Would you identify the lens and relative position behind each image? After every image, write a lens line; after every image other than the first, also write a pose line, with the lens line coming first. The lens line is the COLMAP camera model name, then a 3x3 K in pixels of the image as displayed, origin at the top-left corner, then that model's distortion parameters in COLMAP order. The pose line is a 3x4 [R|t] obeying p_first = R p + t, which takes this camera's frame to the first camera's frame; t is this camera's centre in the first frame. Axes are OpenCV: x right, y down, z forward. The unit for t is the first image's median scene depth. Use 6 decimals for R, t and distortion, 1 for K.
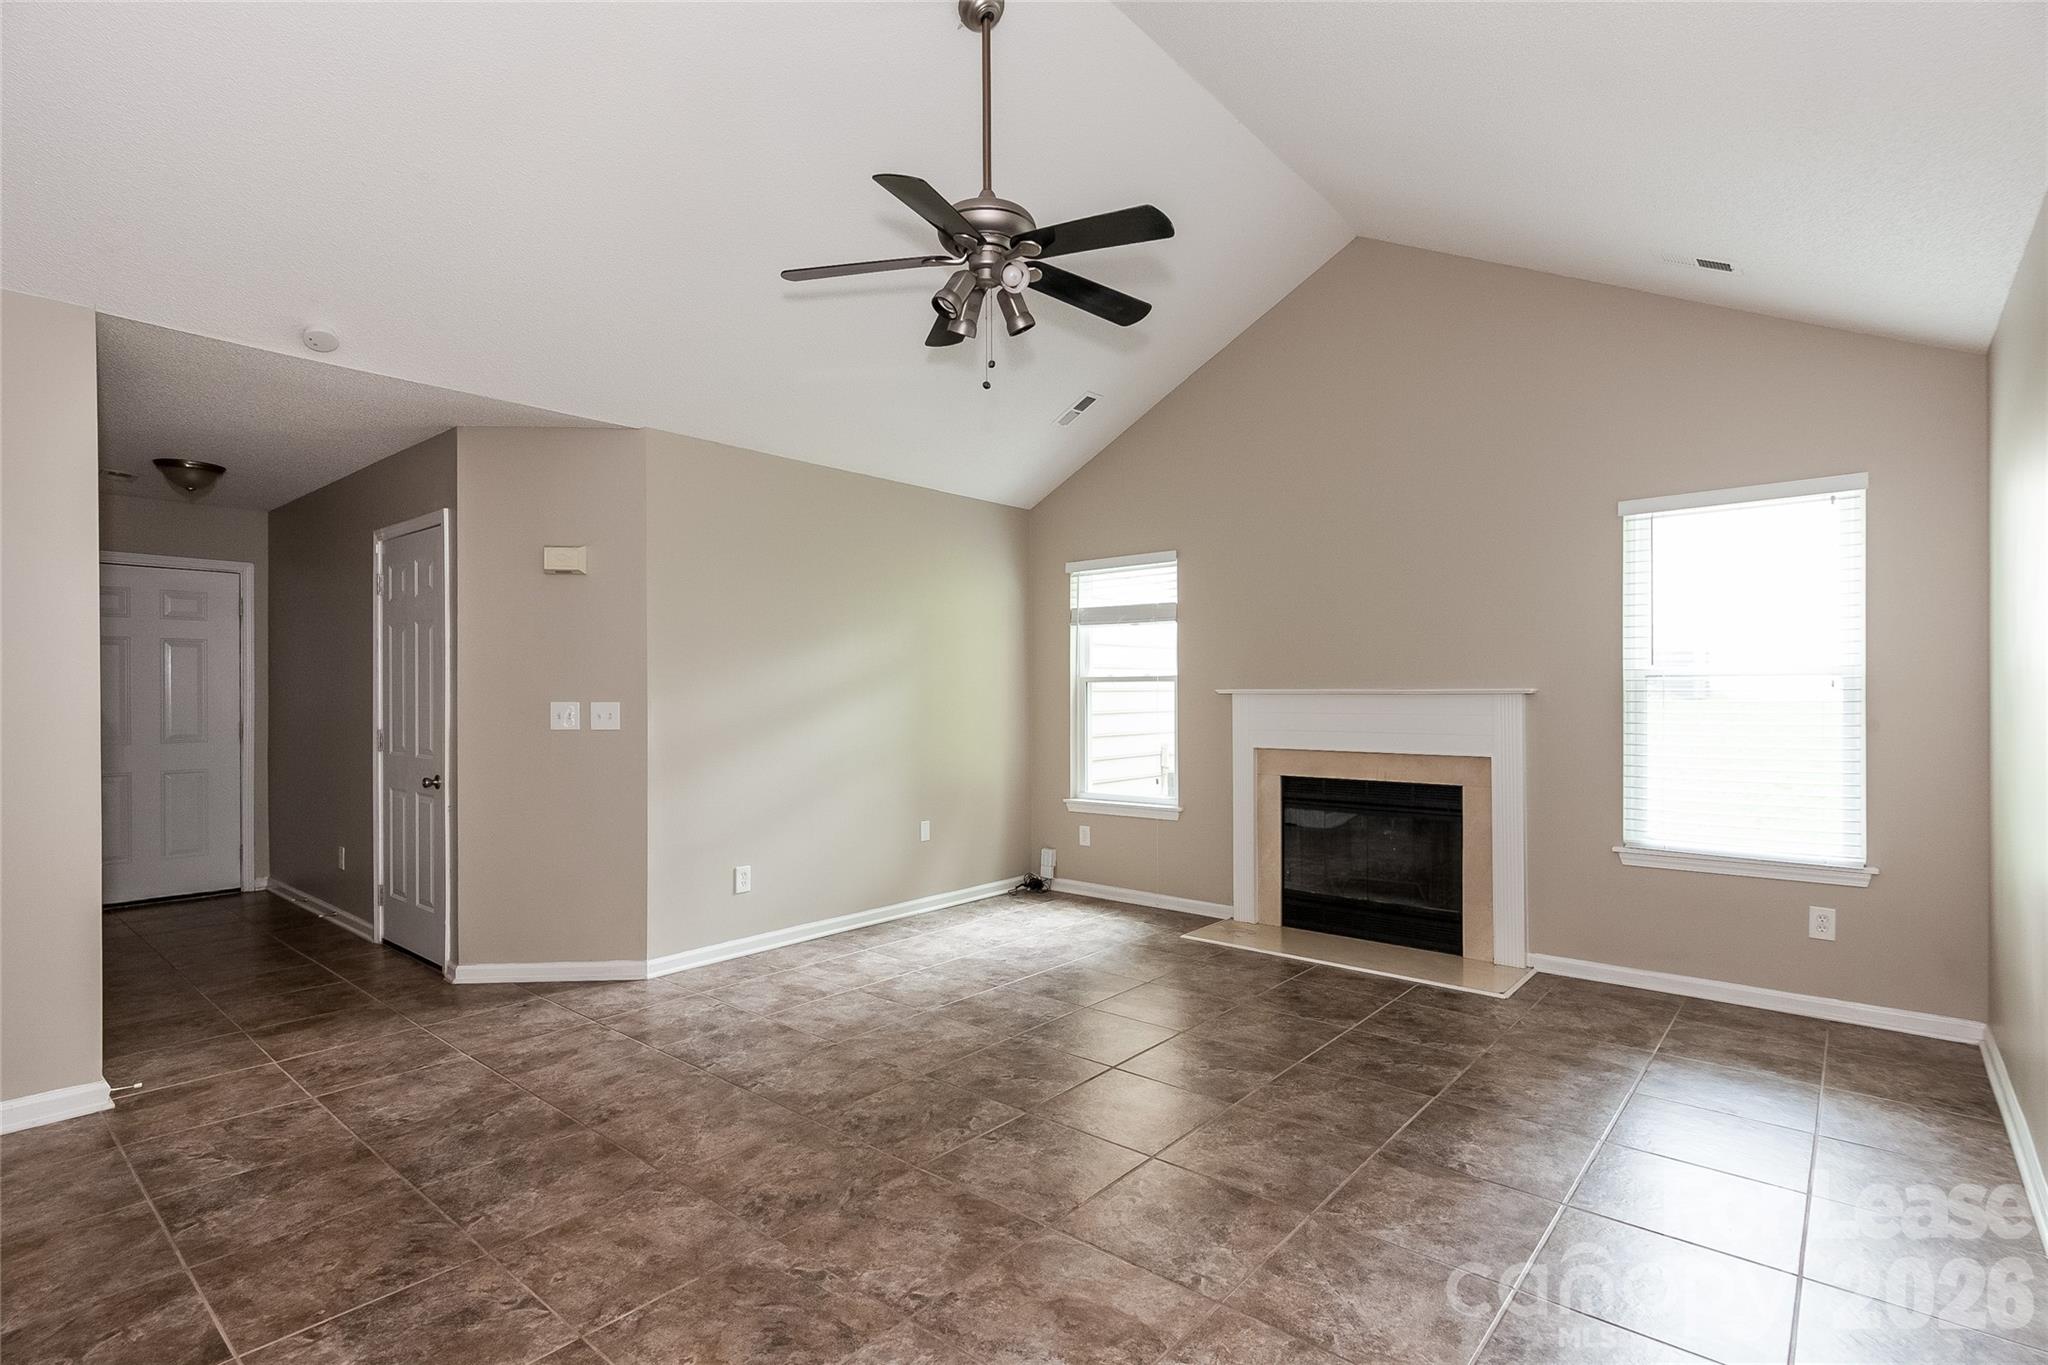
lens RADIAL K [[990.6, 0, 1057.9], [0, 990.6, 677.0], [0, 0, 1]] dist [-0.002621, -0.000609]
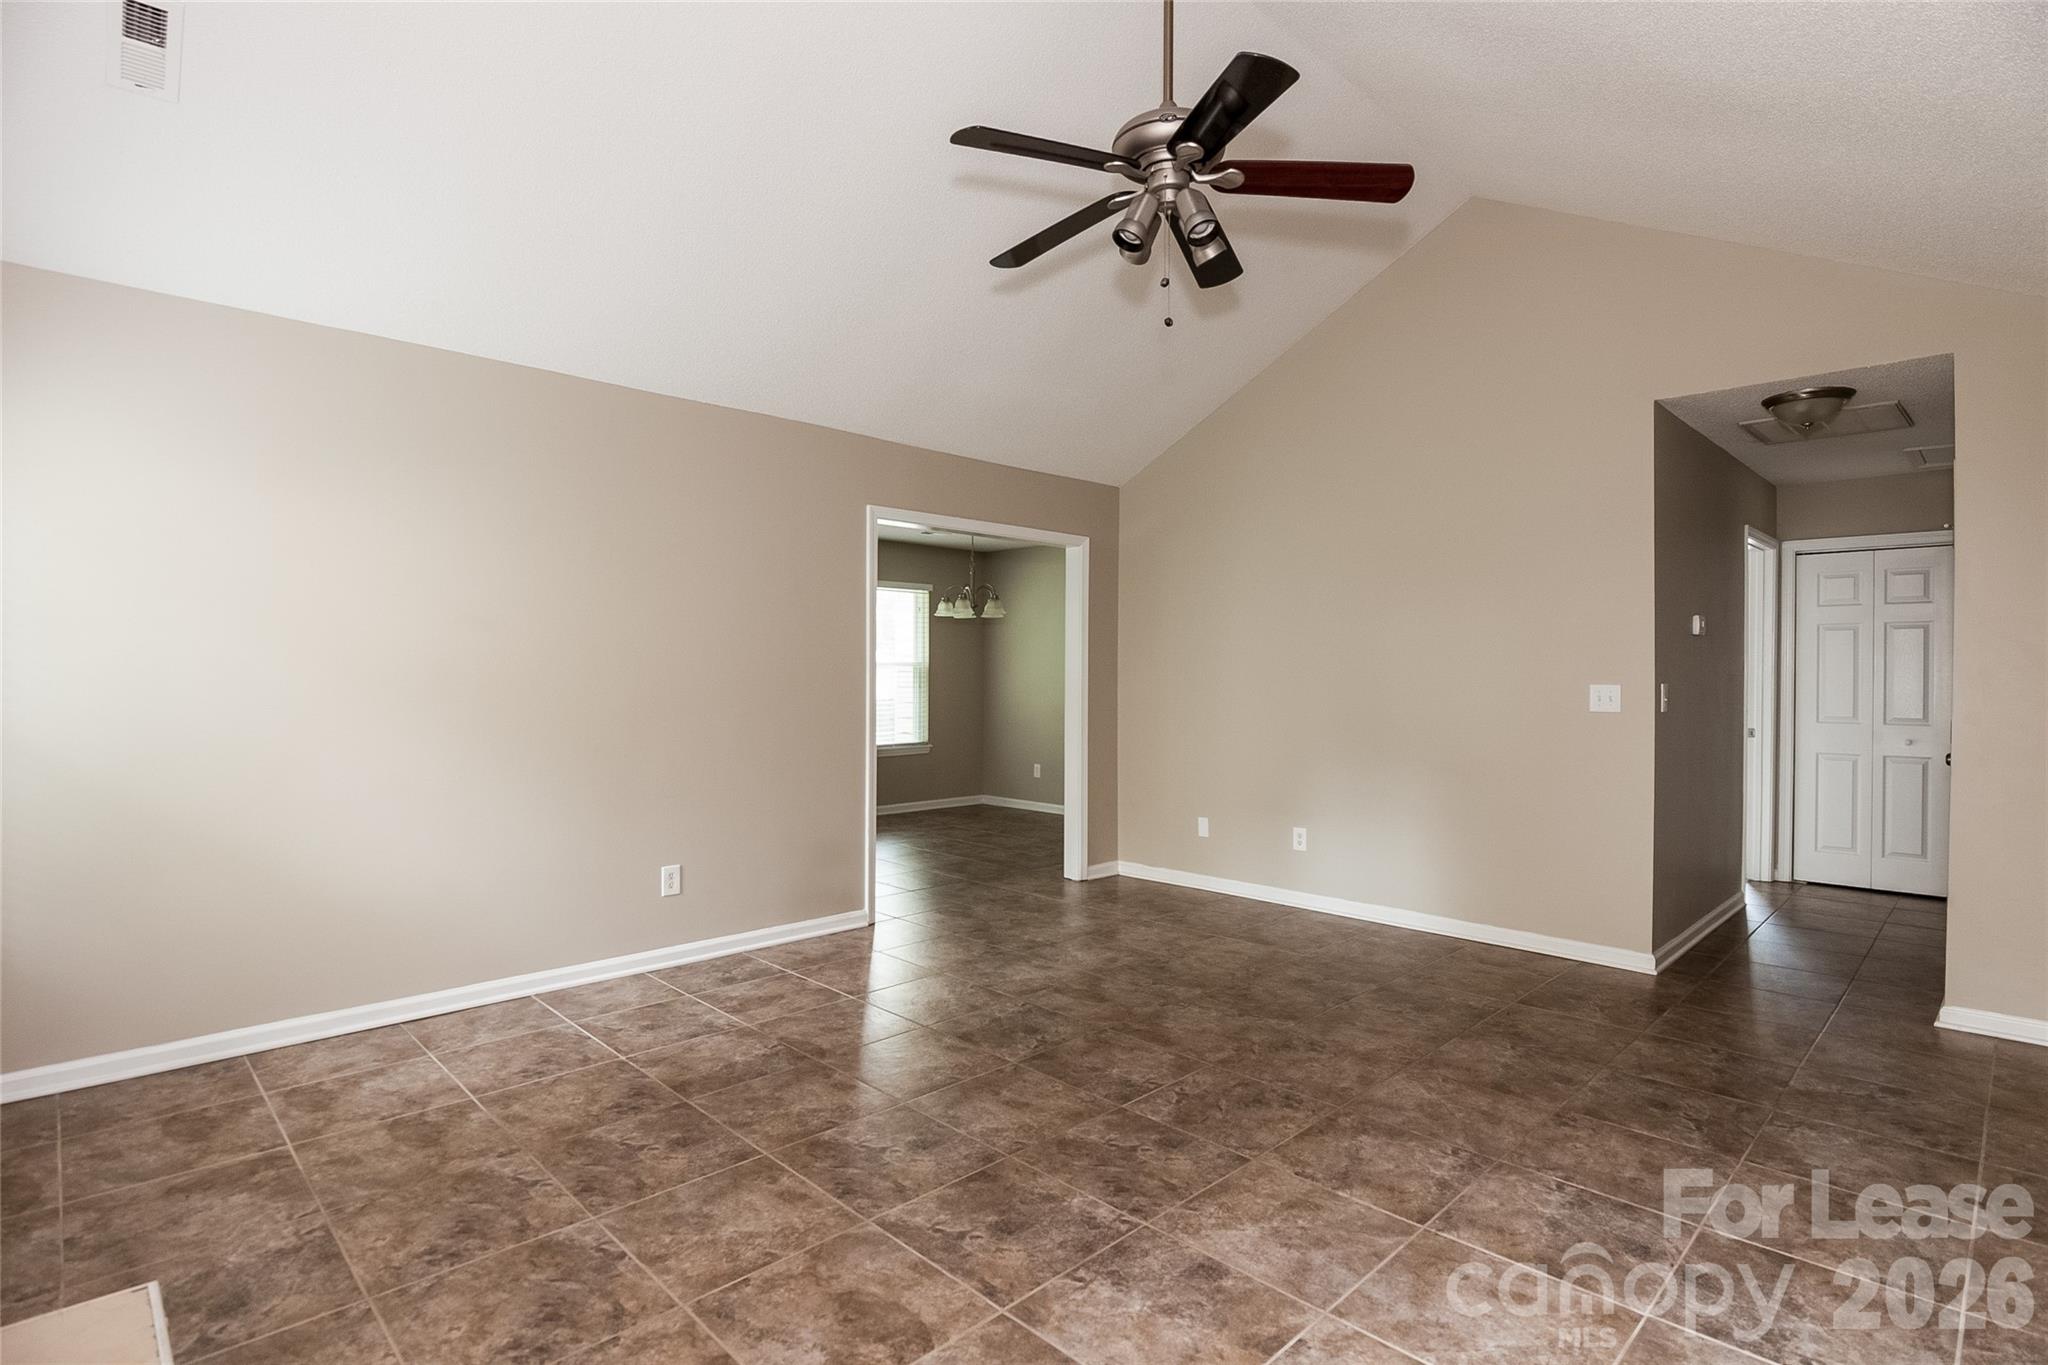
lens RADIAL K [[990.6, 0, 1057.9], [0, 990.6, 677.0], [0, 0, 1]] dist [-0.002621, -0.000609]
pose [[-0.995795, -0.002539, 0.091575, -0.055624], [-0.003621, 0.999926, -0.011648, 0.030820], [-0.091539, -0.011930, -0.995730, 1.889622]]
